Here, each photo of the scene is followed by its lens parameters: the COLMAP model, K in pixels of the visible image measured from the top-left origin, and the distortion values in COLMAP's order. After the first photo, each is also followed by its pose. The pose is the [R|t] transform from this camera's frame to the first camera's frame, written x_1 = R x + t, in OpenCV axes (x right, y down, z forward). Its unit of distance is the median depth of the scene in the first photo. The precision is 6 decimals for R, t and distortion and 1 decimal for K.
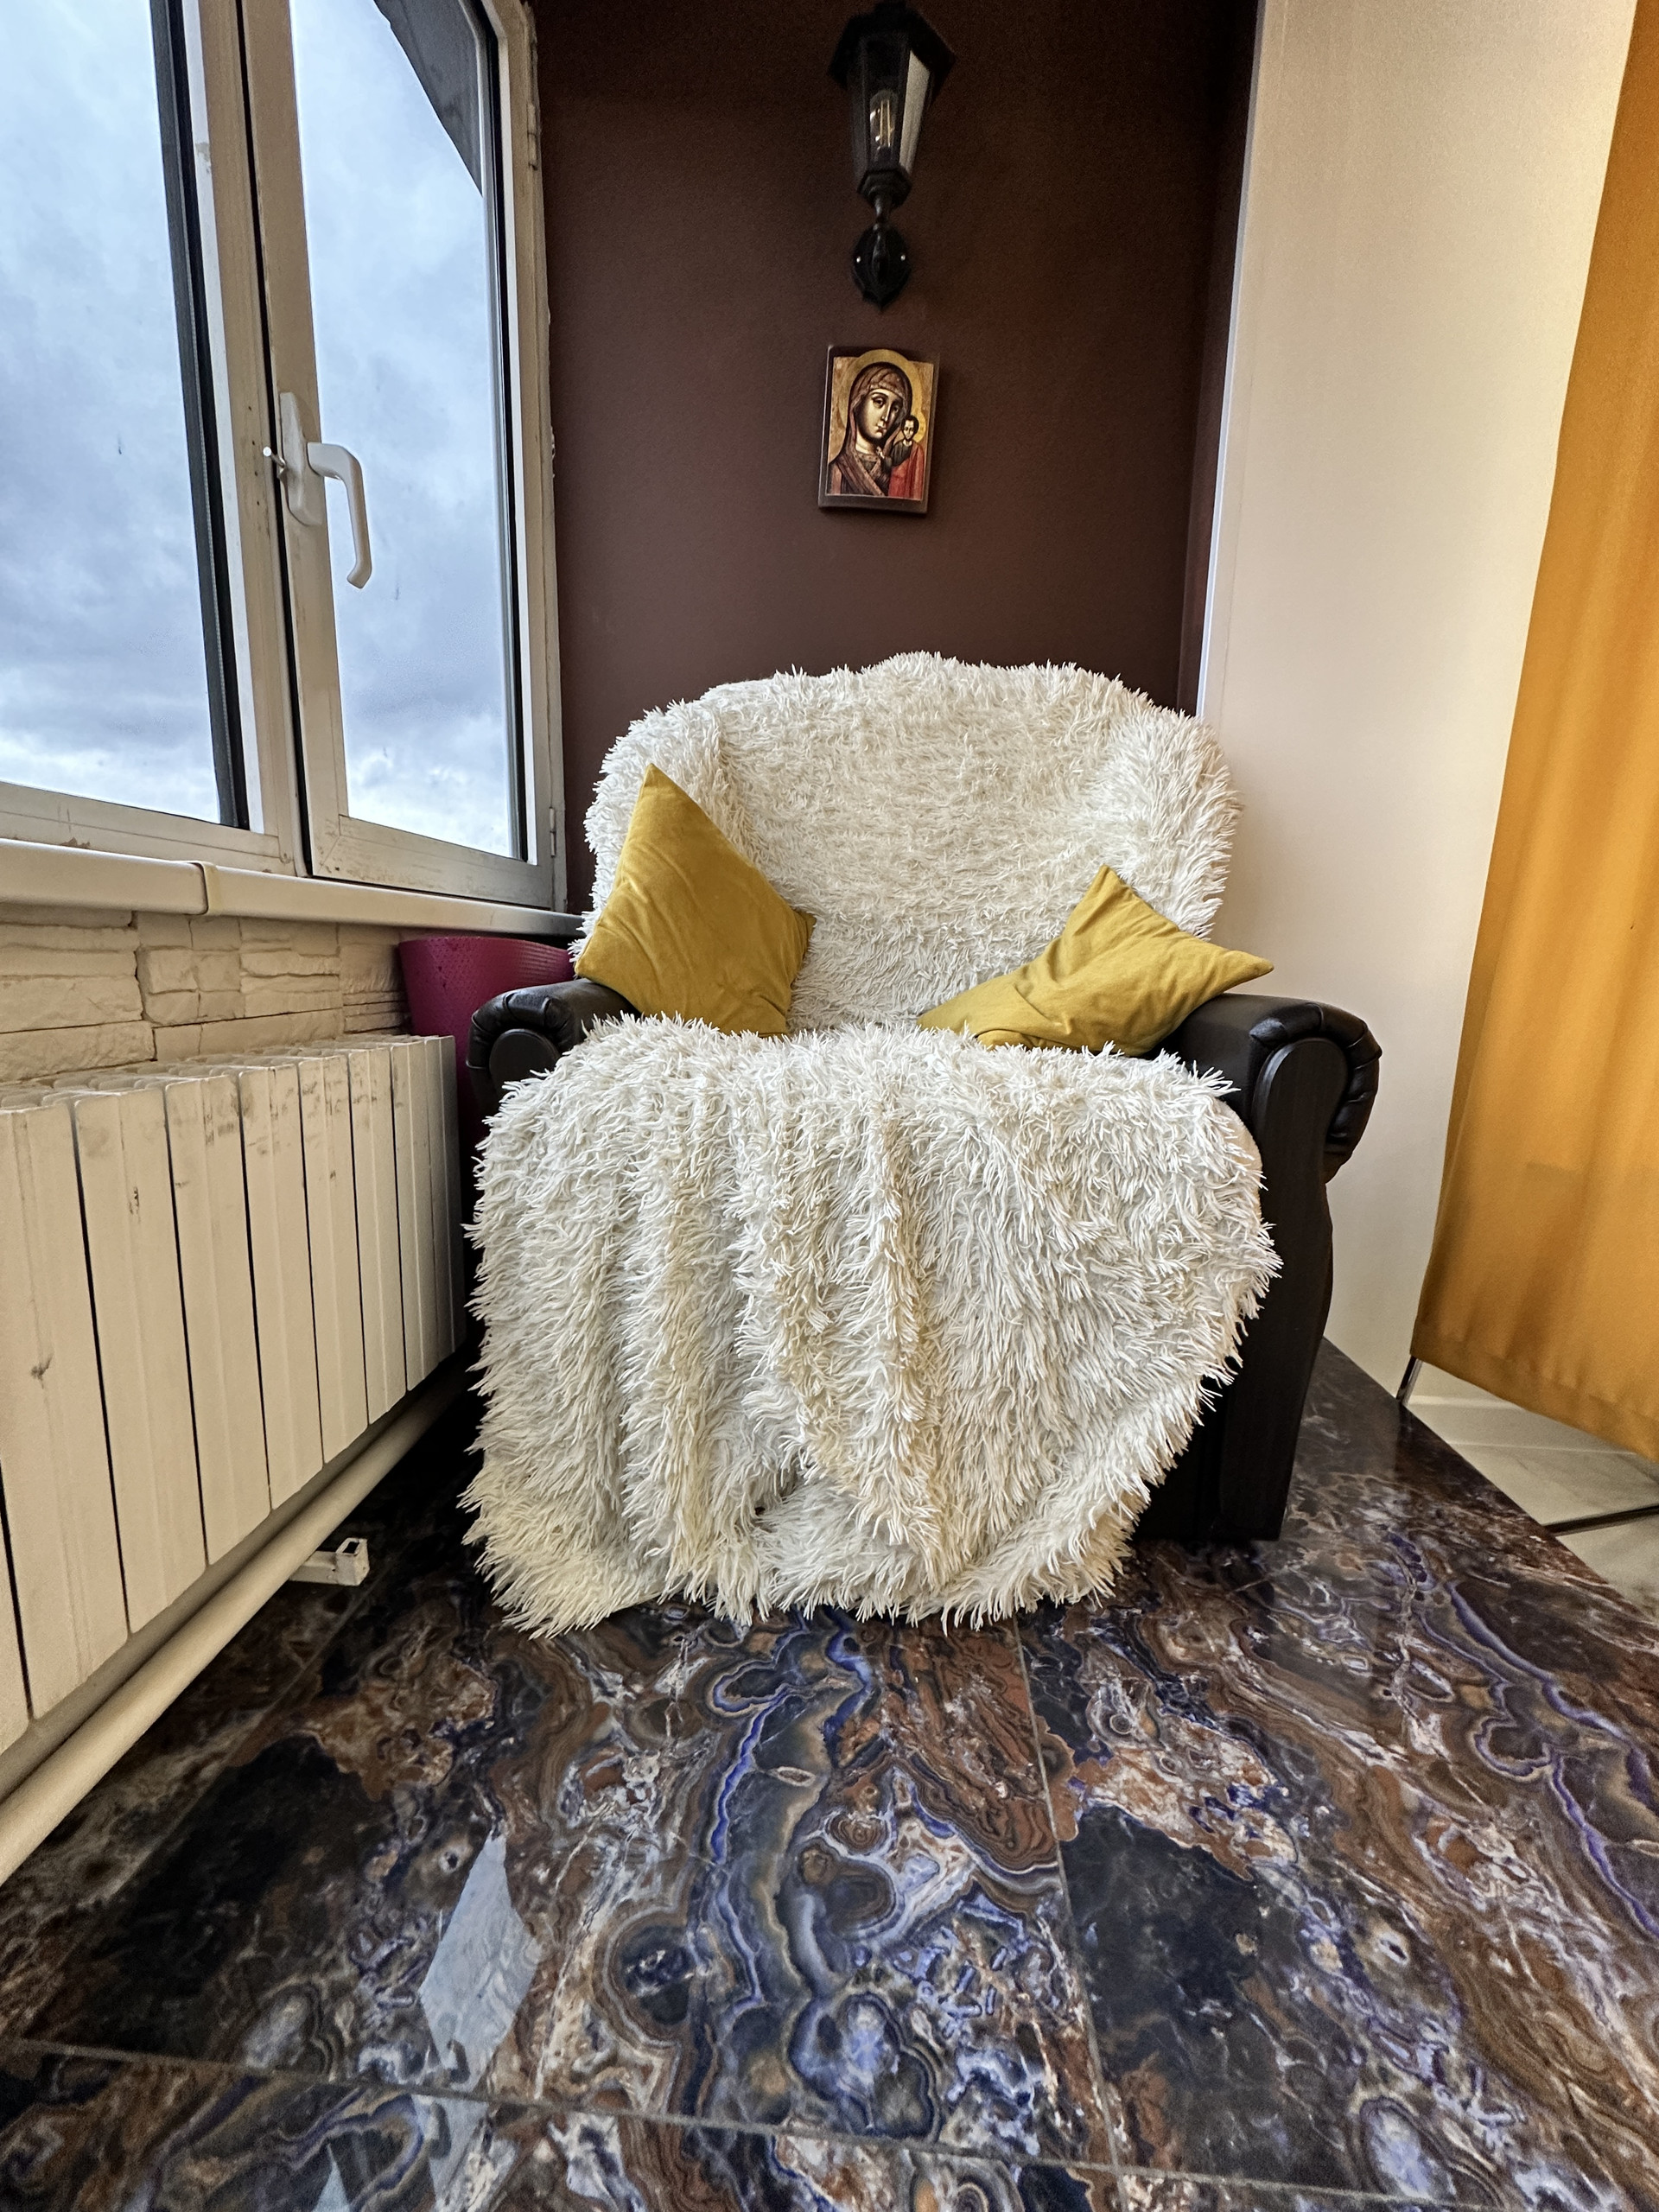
lens RADIAL K [[880.9, 0, 828.6], [0, 880.9, 1104.1], [0, 0, 1]] dist [-0.001898, 0.000524]
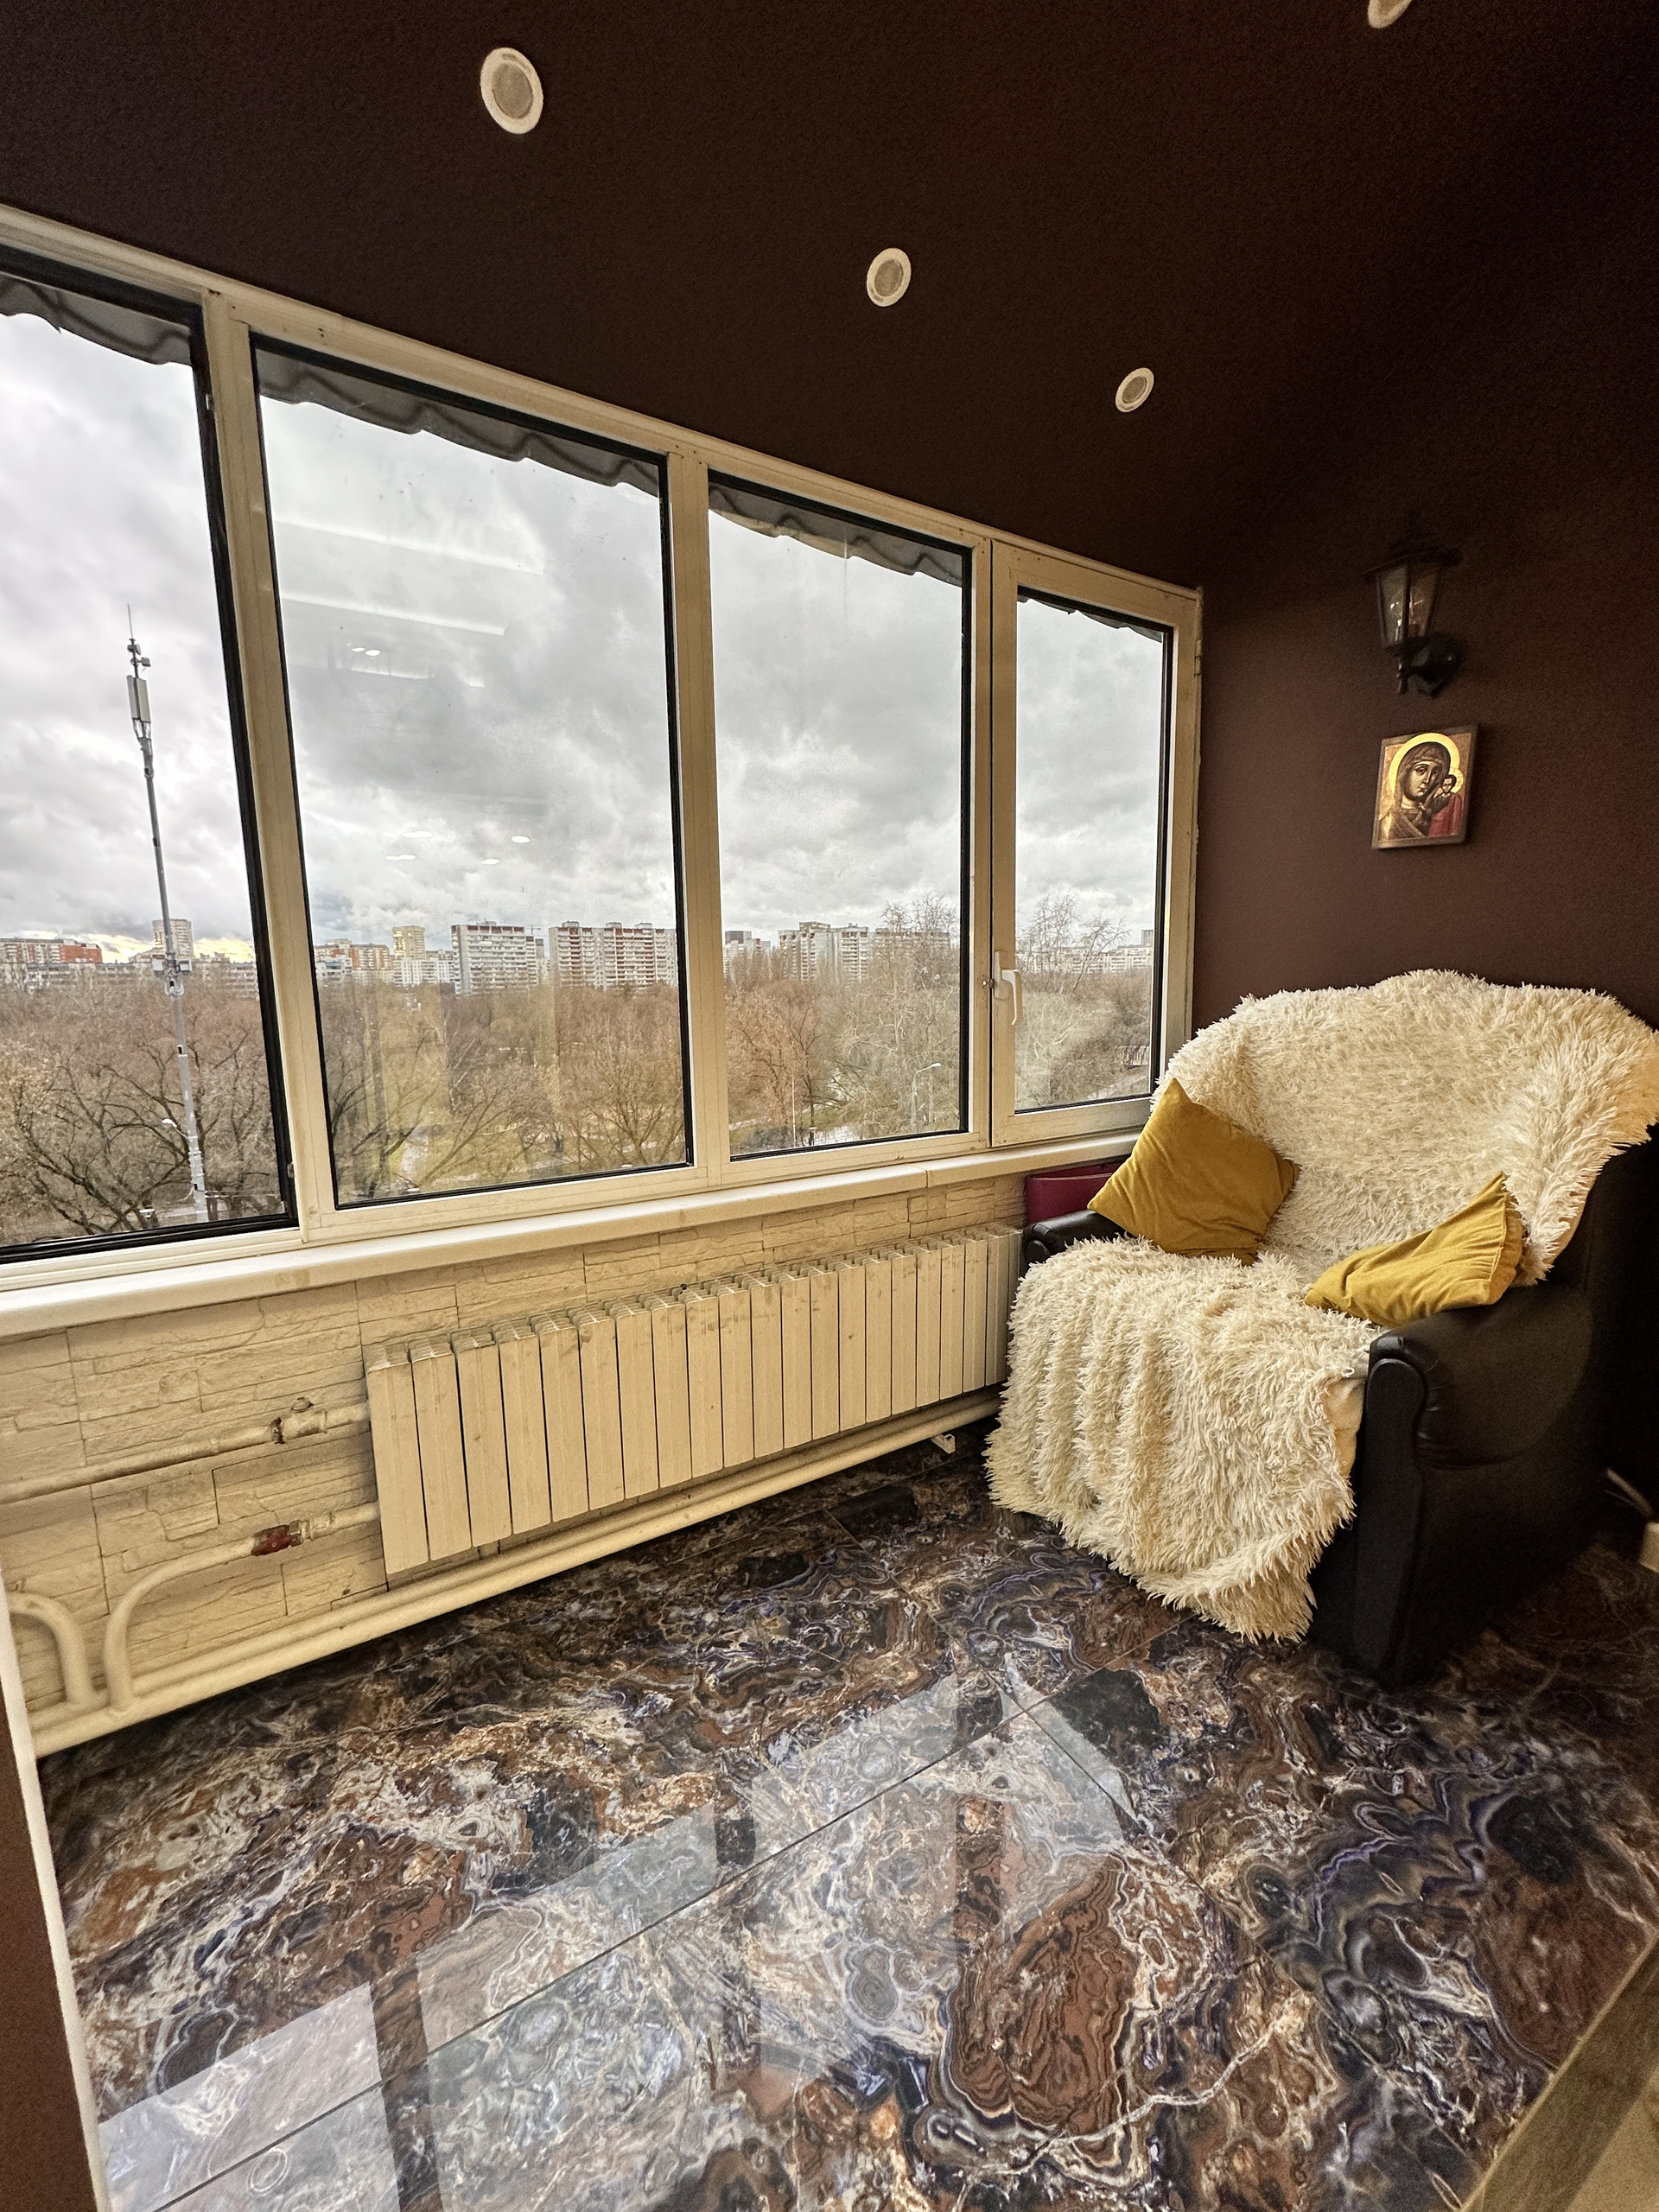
lens RADIAL K [[880.9, 0, 828.6], [0, 880.9, 1104.1], [0, 0, 1]] dist [-0.001898, 0.000524]
pose [[0.568273, 0.084947, -0.818443, 1.190347], [-0.106191, 0.993910, 0.029427, -0.459029], [0.815959, 0.070189, 0.573833, -0.753826]]
